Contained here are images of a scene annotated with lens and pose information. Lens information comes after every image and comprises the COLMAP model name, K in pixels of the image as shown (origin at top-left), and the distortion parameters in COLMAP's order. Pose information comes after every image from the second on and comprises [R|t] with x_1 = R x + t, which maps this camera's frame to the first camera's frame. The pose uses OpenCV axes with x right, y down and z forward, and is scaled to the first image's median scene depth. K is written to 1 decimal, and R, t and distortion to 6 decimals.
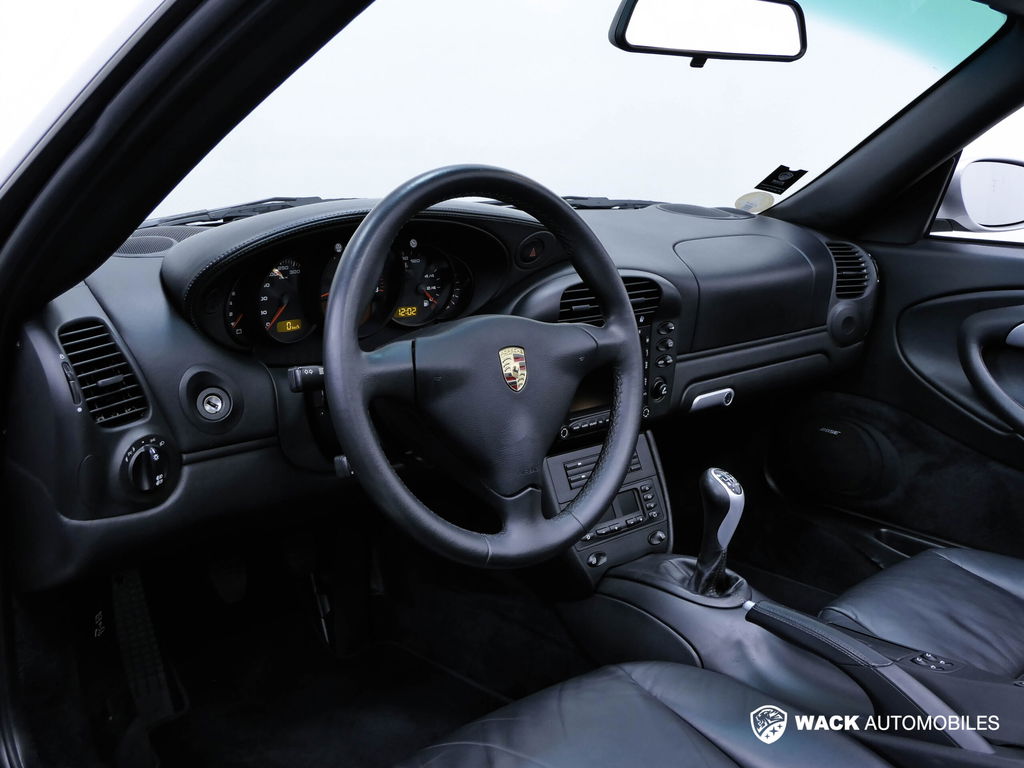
lens RADIAL K [[1022.2, 0, 512.0], [0, 1022.2, 384.0], [0, 0, 1]] dist [-0.001276, -0.001081]
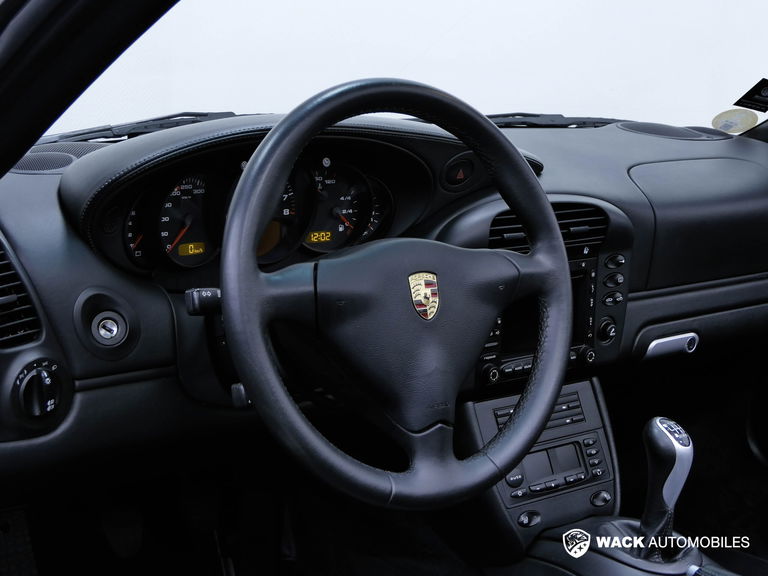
lens RADIAL K [[1250.3, 0, 384.0], [0, 1250.3, 288.0], [0, 0, 1]] dist [-0.024975, 0.046808]
pose [[0.996980, 0.016378, -0.075917, 0.044841], [-0.019562, 0.998952, -0.041388, 0.022770], [0.075160, 0.042748, 0.996255, -0.122682]]
